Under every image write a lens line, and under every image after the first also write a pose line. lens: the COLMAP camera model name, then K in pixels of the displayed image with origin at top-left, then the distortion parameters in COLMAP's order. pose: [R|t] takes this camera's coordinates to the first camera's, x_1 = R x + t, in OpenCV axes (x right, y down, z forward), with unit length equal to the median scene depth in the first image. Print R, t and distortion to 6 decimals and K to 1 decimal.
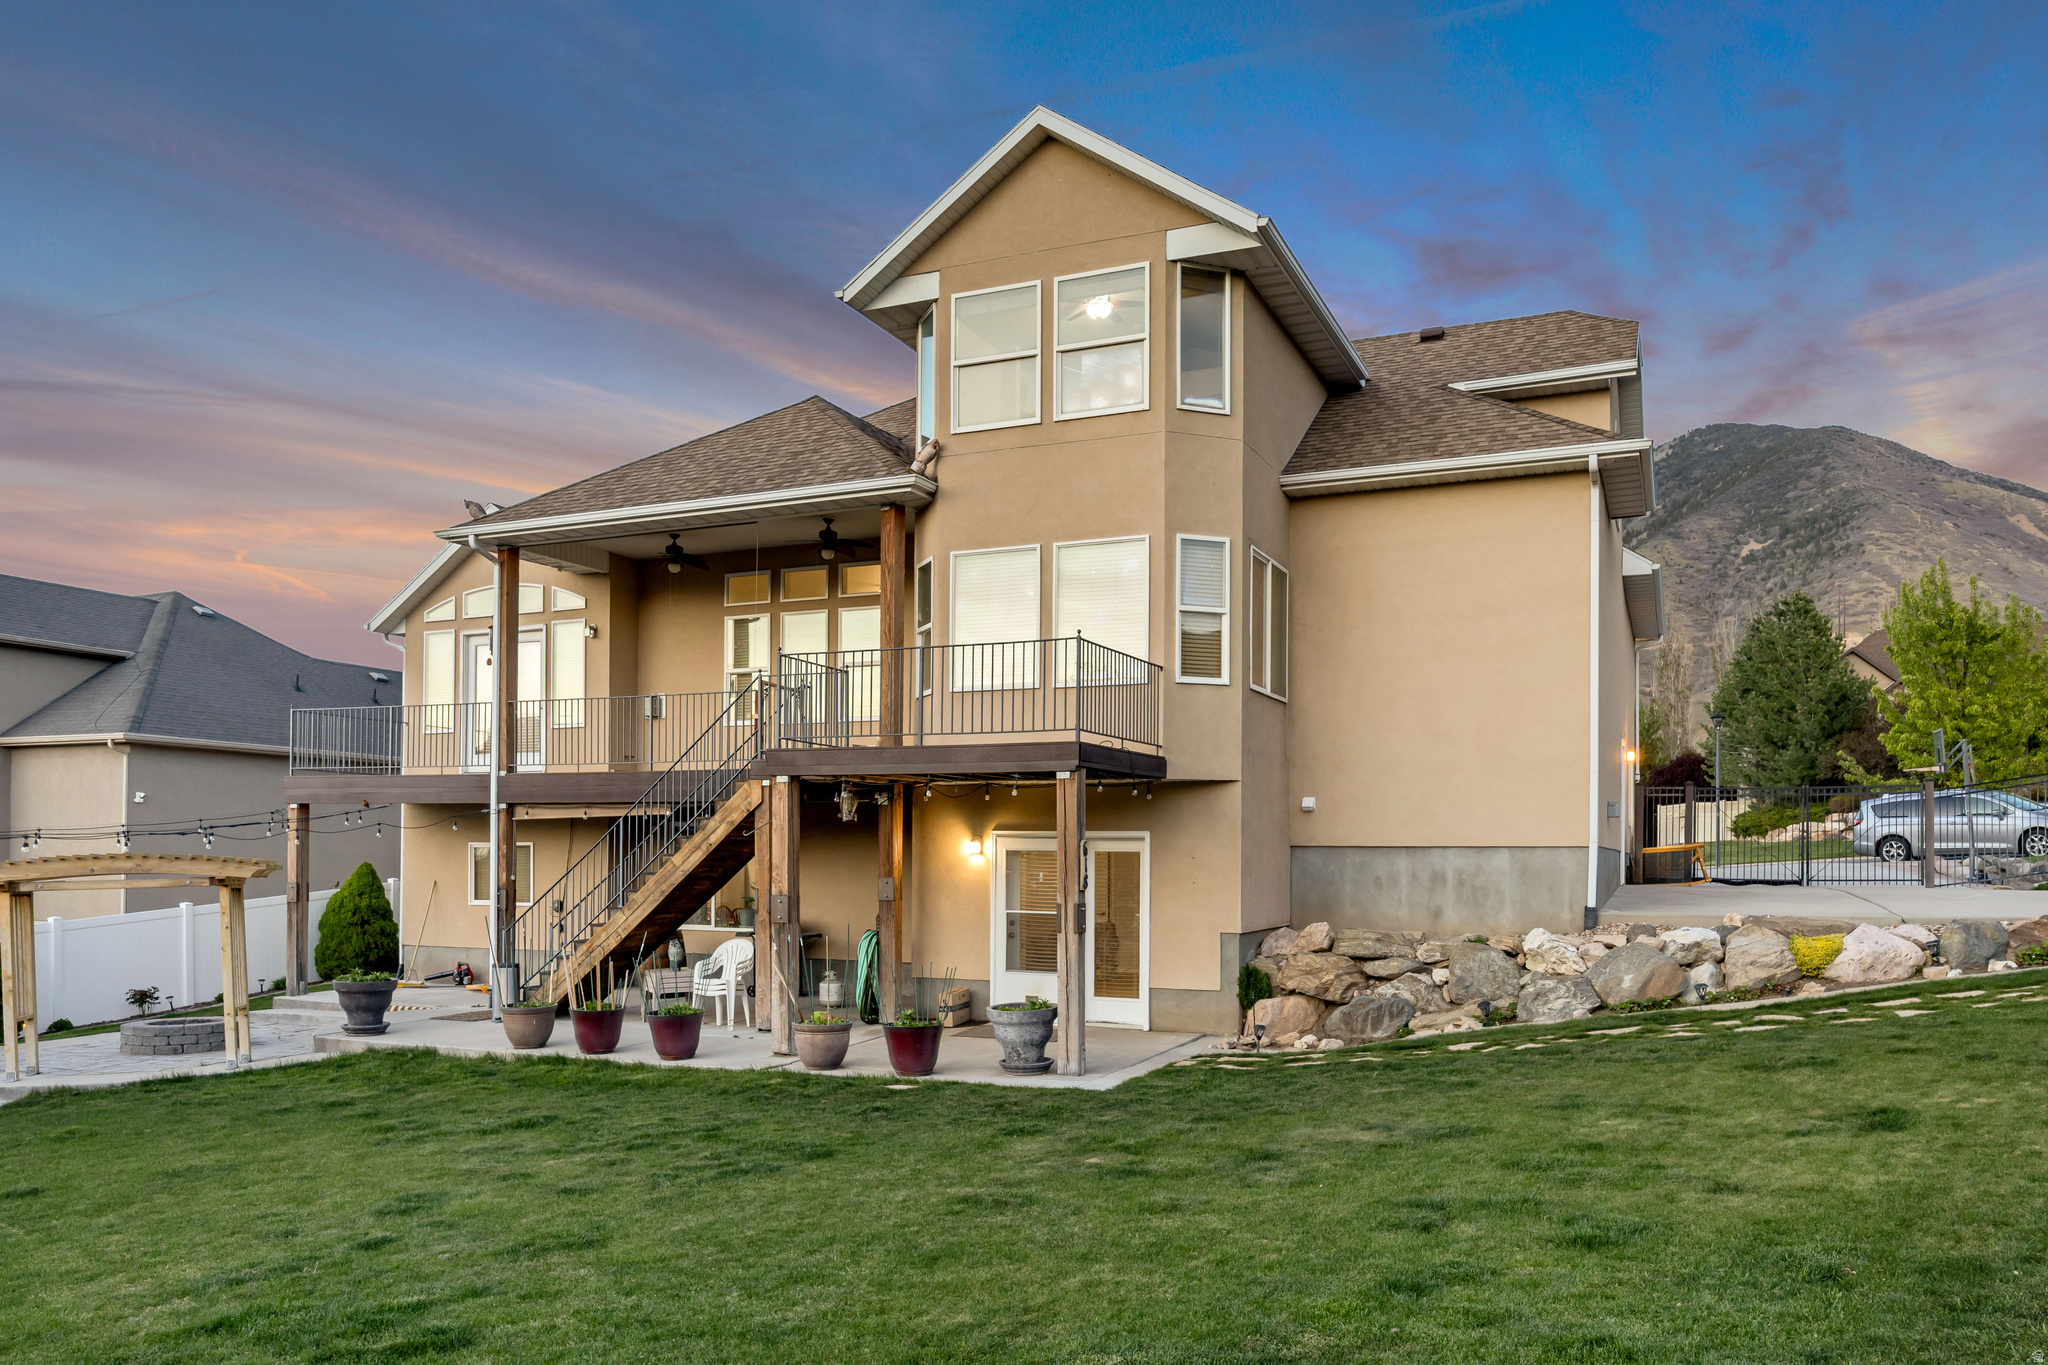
lens RADIAL K [[1431.4, 0, 1023.5], [0, 1431.4, 675.5], [0, 0, 1]] dist [-0.003346, -0.005908]
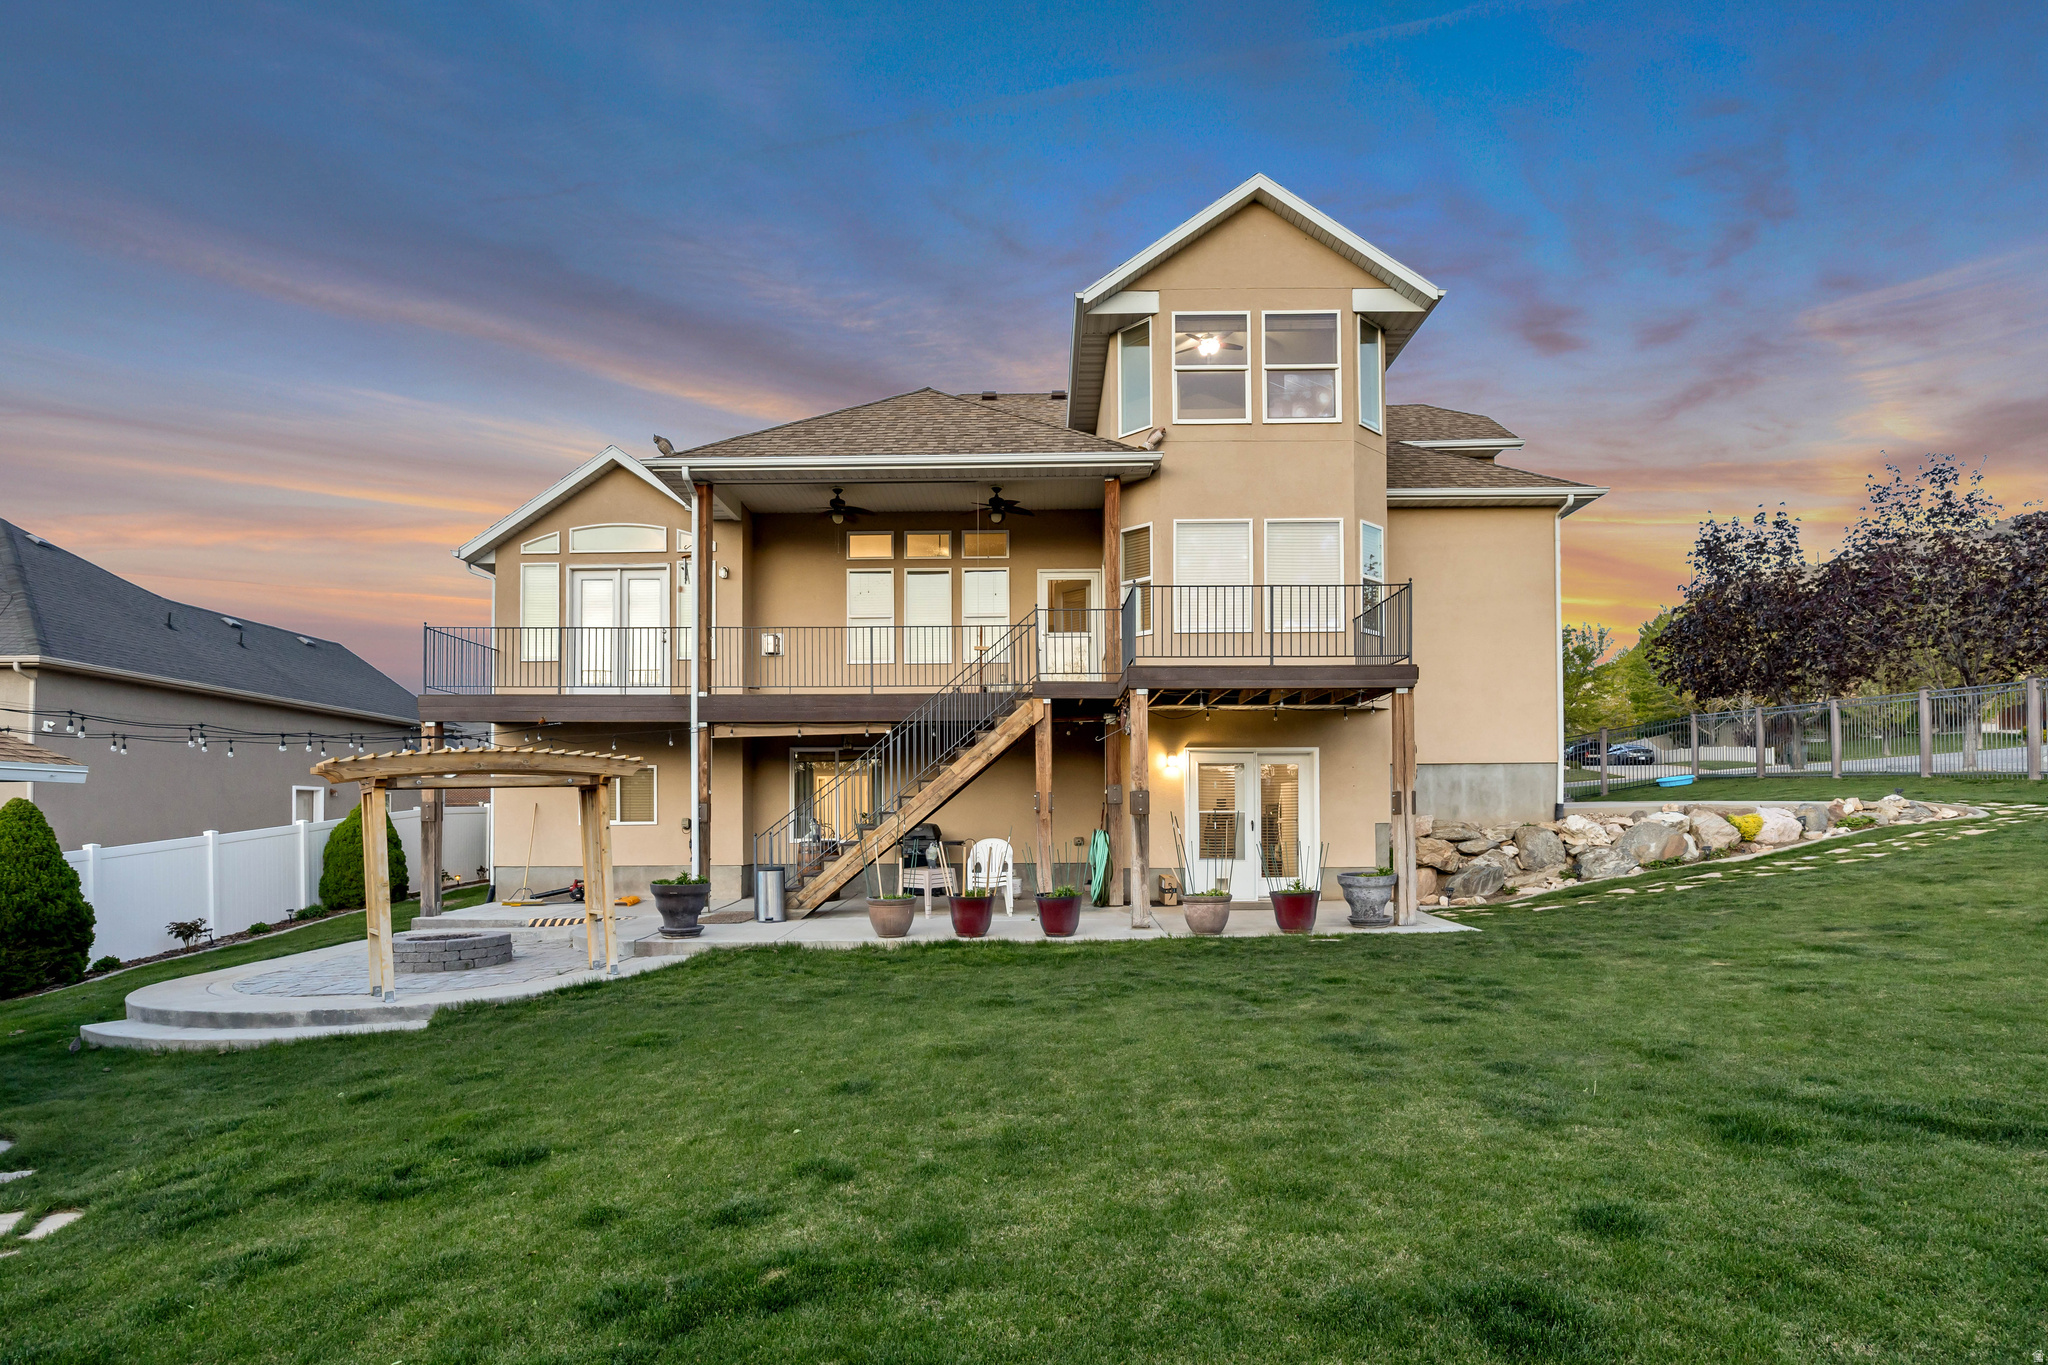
lens RADIAL K [[1071.1, 0, 1017.3], [0, 1071.1, 682.9], [0, 0, 1]] dist [-0.005426, 0.000460]
pose [[0.922601, 0.037253, 0.383952, -0.520338], [-0.037472, 0.999274, -0.006913, 0.064993], [-0.383931, -0.008009, 0.923327, 0.200807]]
